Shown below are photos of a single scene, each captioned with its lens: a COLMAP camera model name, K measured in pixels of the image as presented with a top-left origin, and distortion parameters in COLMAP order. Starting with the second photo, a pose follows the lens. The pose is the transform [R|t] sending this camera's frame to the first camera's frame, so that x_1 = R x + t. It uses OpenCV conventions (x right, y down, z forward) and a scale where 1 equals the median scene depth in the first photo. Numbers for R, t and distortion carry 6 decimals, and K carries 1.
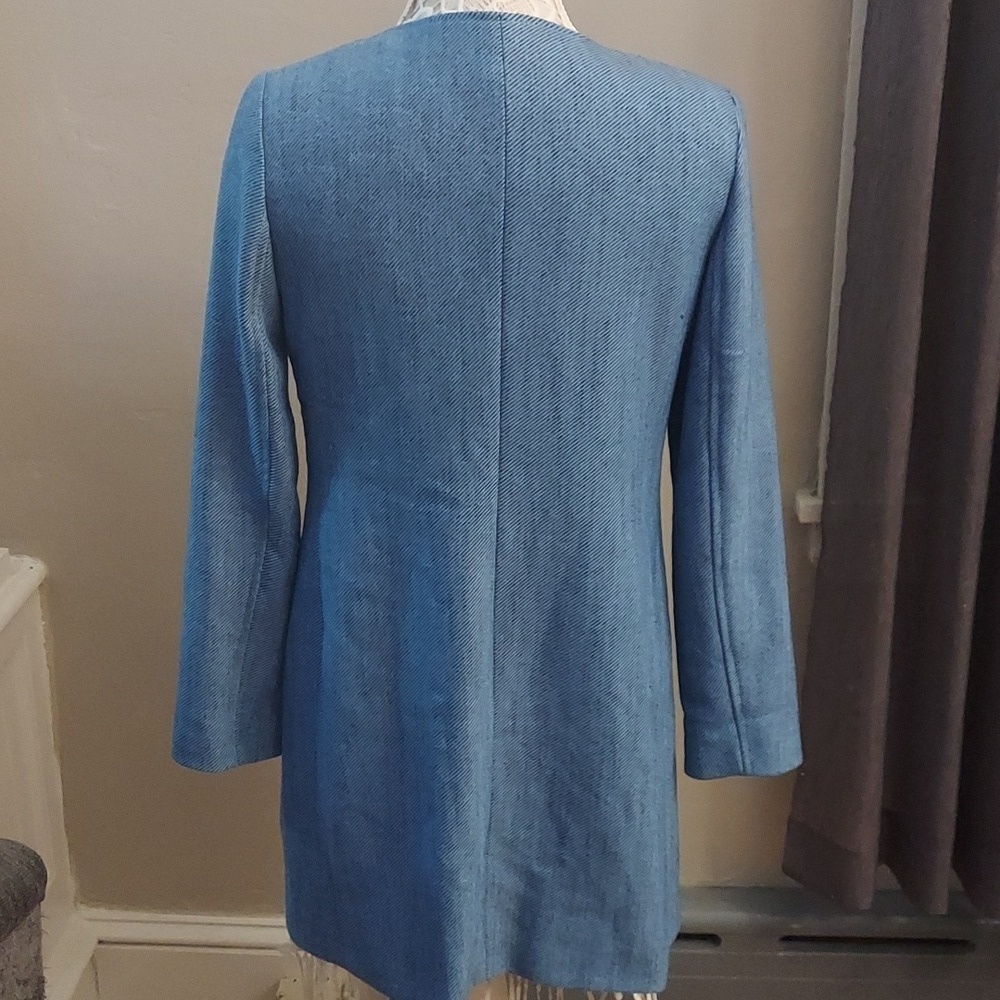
lens RADIAL K [[1725.5, 0, 504.1], [0, 1725.5, 498.4], [0, 0, 1]] dist [0.132485, 0.000000]
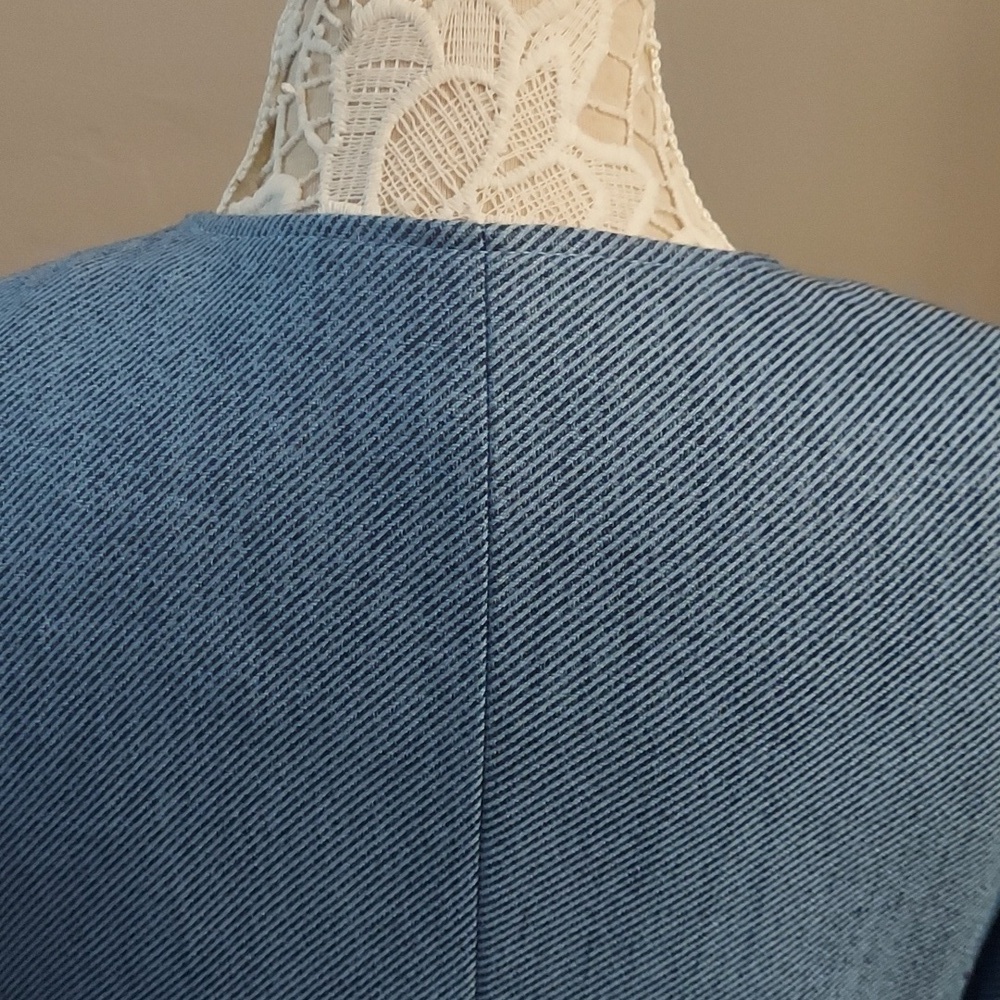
lens RADIAL K [[1725.5, 0, 499.3], [0, 1725.5, 499.7], [0, 0, 1]] dist [0.132485, 0.000000]
pose [[0.996815, 0.039112, -0.069506, 0.025176], [-0.031267, 0.993376, 0.110575, -0.262236], [0.073370, -0.108049, 0.991434, 0.664621]]
